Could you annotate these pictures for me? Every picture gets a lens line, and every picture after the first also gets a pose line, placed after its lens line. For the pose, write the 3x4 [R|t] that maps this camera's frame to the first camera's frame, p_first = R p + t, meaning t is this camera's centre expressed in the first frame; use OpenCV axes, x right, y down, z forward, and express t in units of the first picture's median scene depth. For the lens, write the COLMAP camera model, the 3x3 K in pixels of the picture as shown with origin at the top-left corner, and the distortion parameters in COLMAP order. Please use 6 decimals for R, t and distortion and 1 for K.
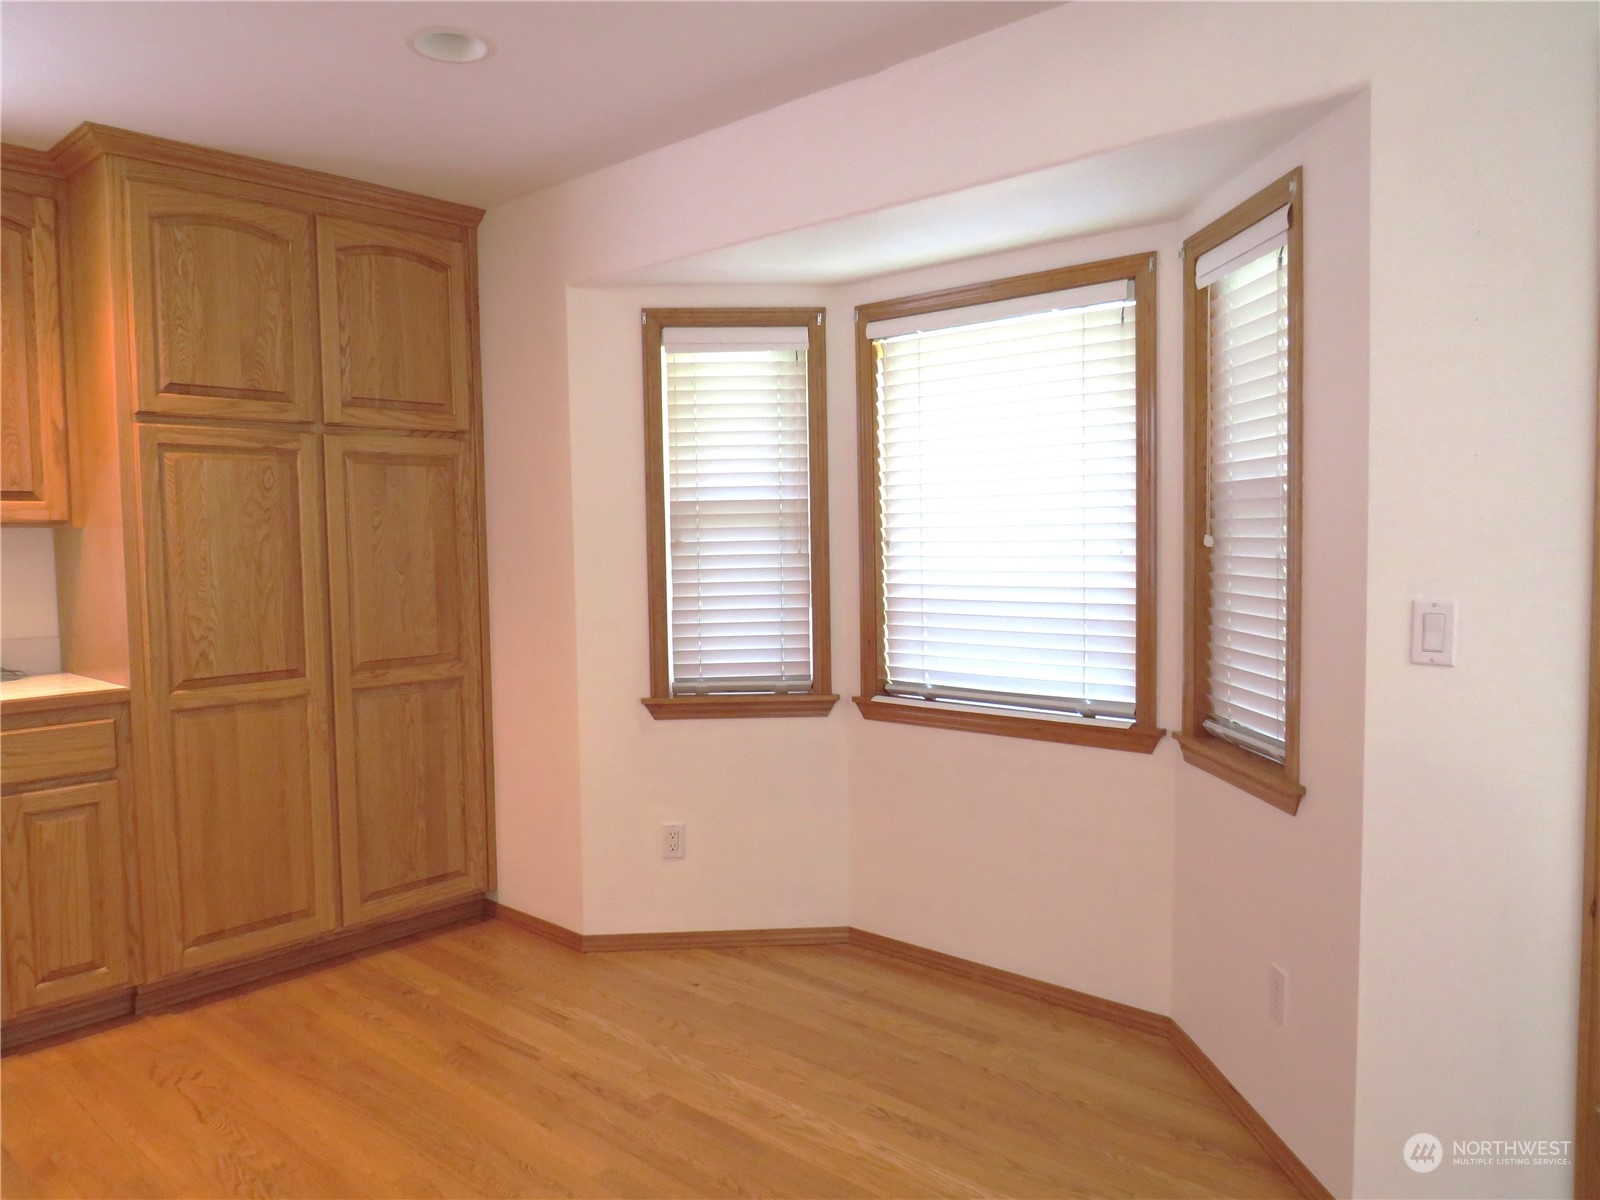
lens RADIAL K [[1137.7, 0, 794.4], [0, 1137.7, 605.0], [0, 0, 1]] dist [-0.025759, 0.004950]
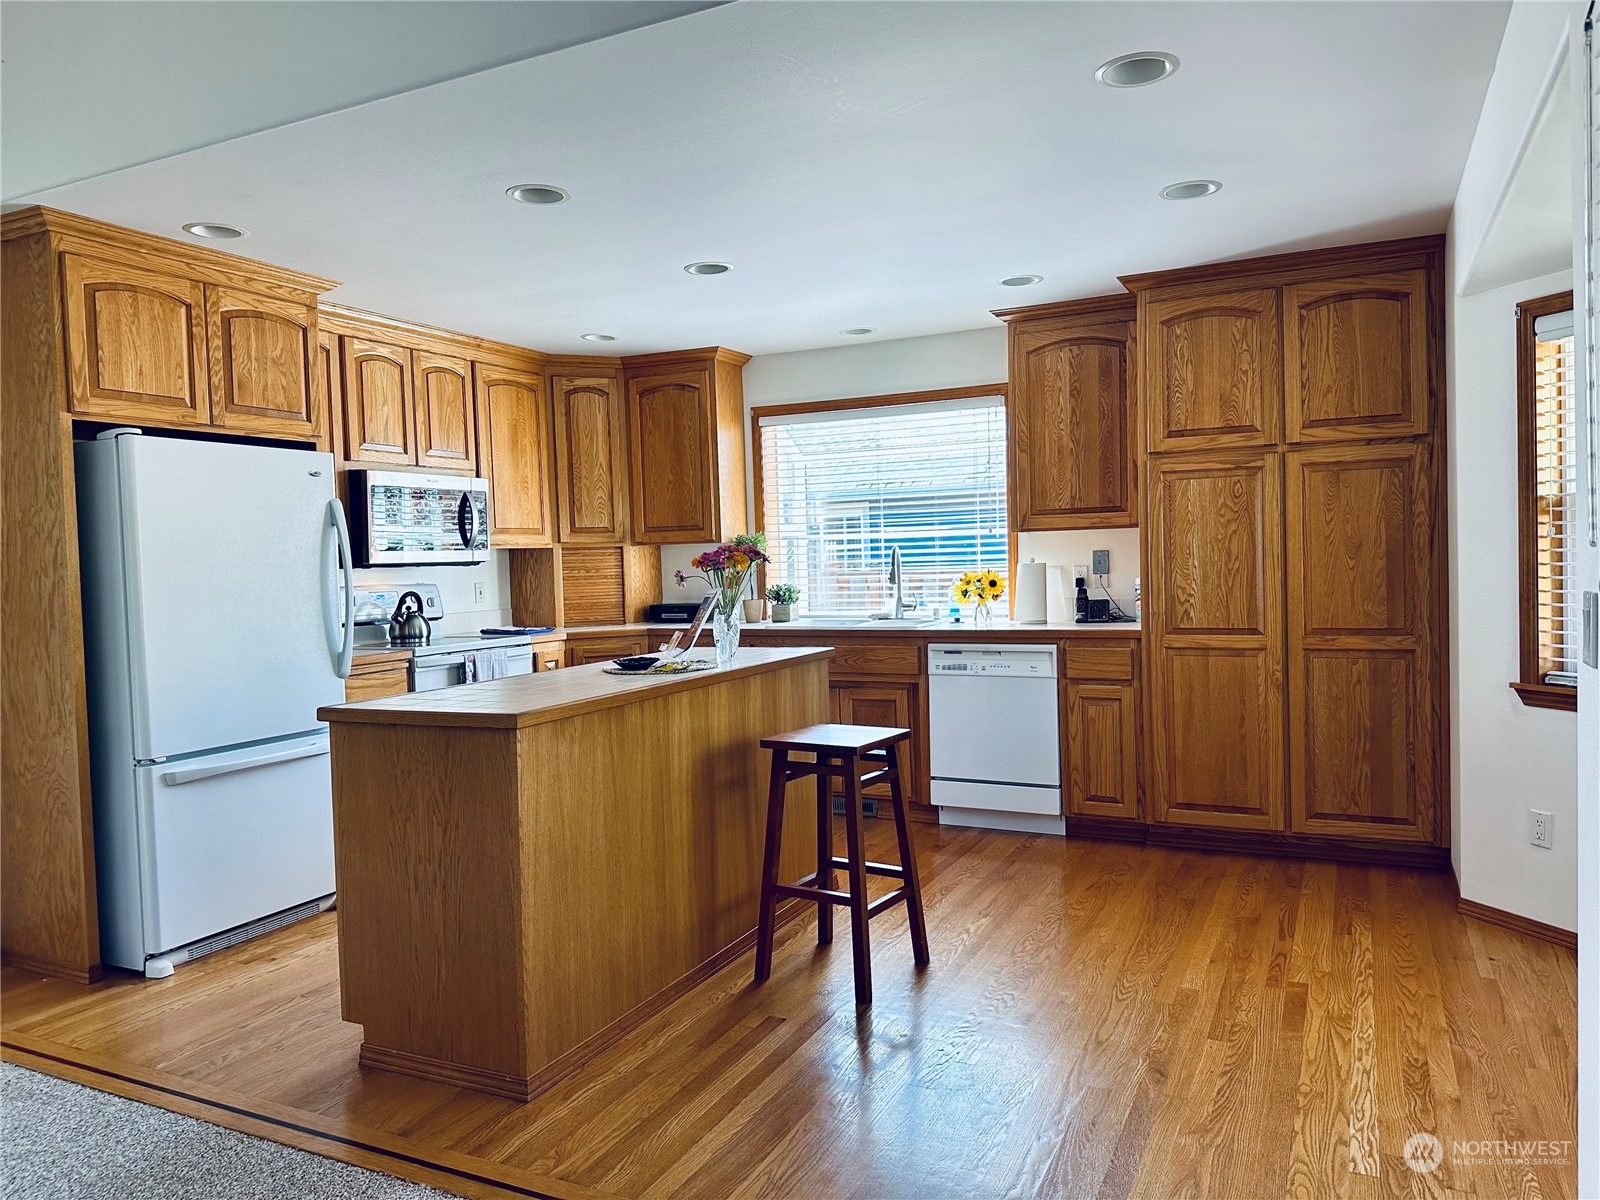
lens RADIAL K [[1127.7, 0, 798.4], [0, 1127.7, 597.1], [0, 0, 1]] dist [0.051024, -0.001585]
pose [[0.290651, 0.044947, -0.955773, 0.717952], [-0.036034, 0.998702, 0.036008, -0.010452], [0.956150, 0.023975, 0.291893, 0.080040]]
